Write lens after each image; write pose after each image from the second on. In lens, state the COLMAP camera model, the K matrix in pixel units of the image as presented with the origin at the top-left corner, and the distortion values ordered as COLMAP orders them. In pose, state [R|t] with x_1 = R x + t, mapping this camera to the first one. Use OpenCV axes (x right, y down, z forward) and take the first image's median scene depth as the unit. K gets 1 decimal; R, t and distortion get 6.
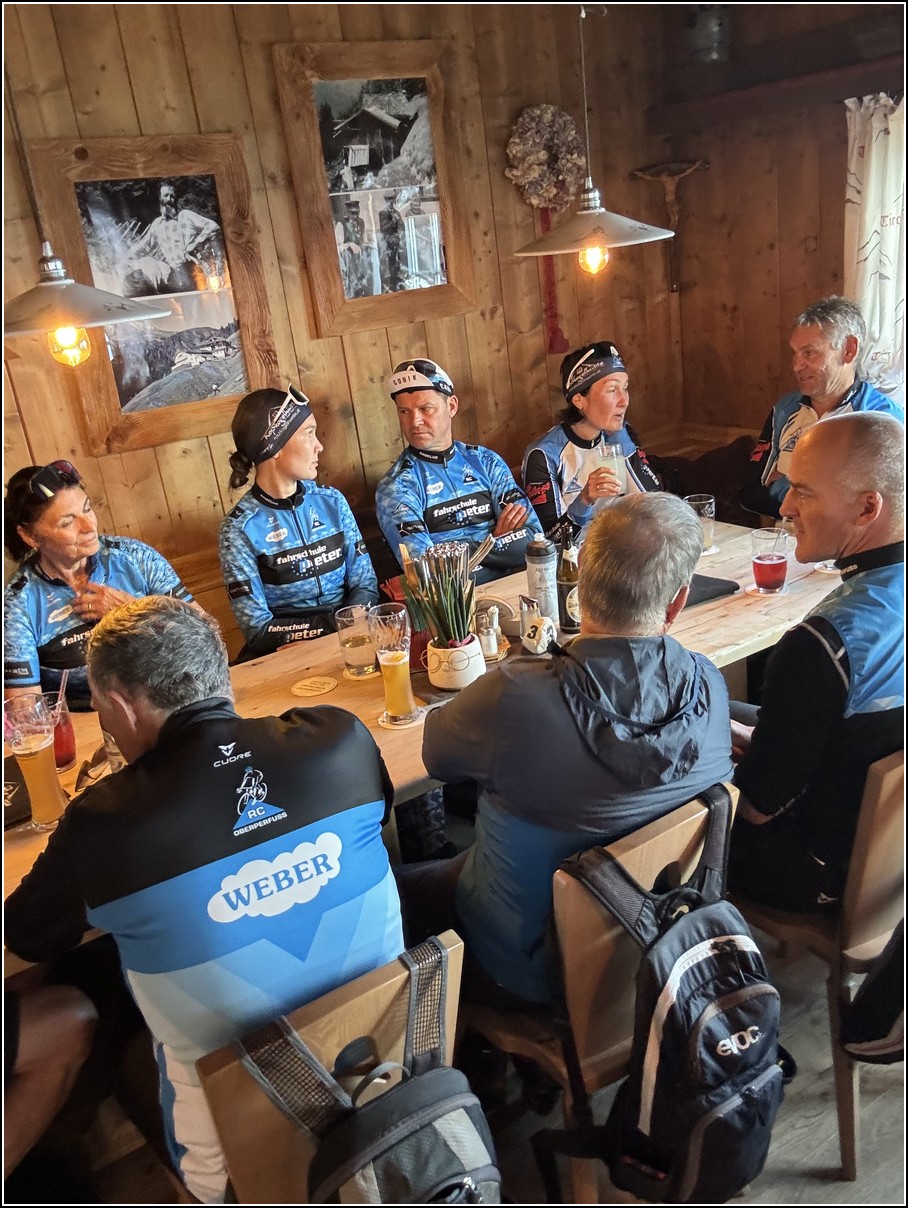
lens RADIAL K [[1079.6, 0, 453.1], [0, 1079.6, 602.7], [0, 0, 1]] dist [0.069272, -0.050151]
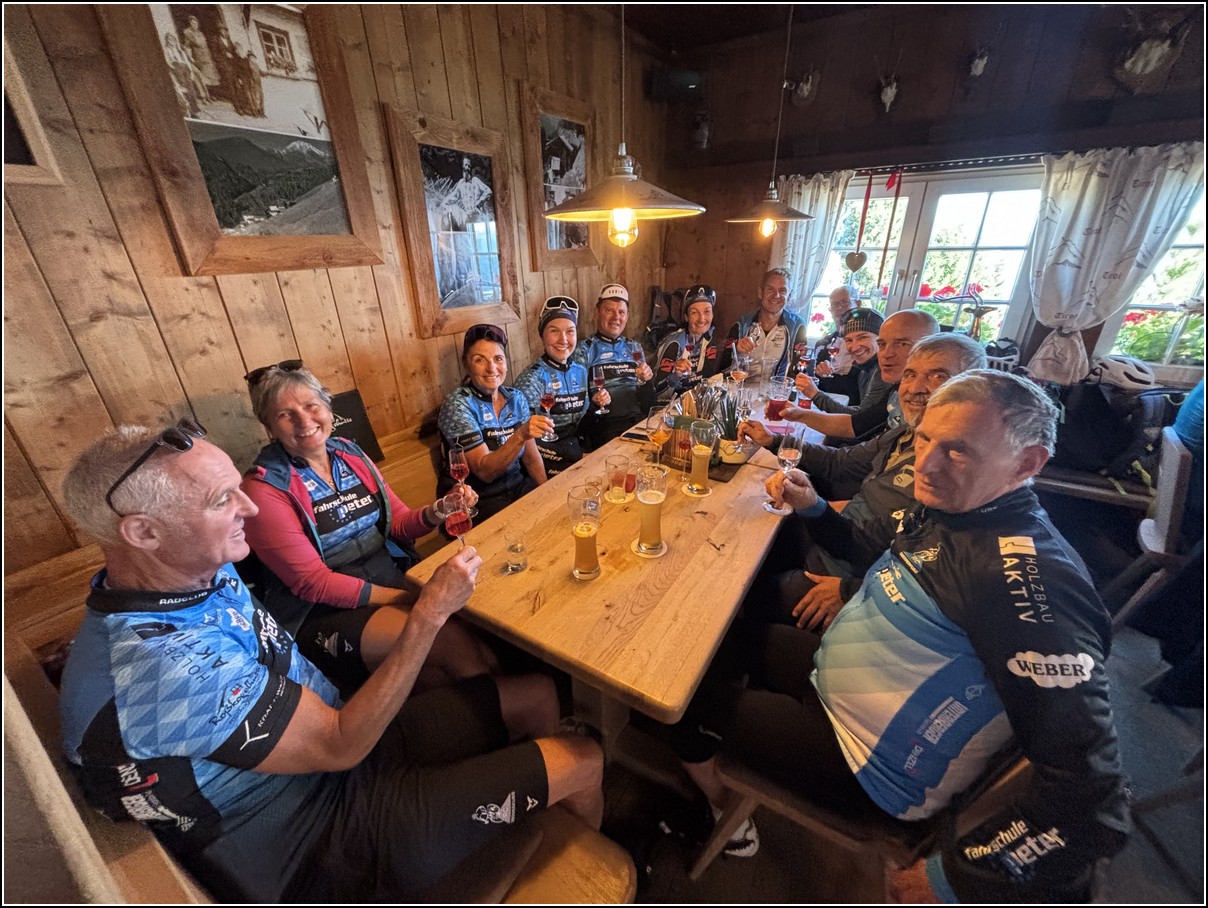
lens RADIAL K [[484.0, 0, 603.7], [0, 484.0, 455.1], [0, 0, 1]] dist [0.000153, 0.000246]
pose [[0.907608, -0.078480, 0.412418, -0.387866], [0.057406, 0.996344, 0.063263, -0.002497], [-0.415875, -0.033743, 0.908796, 0.288169]]
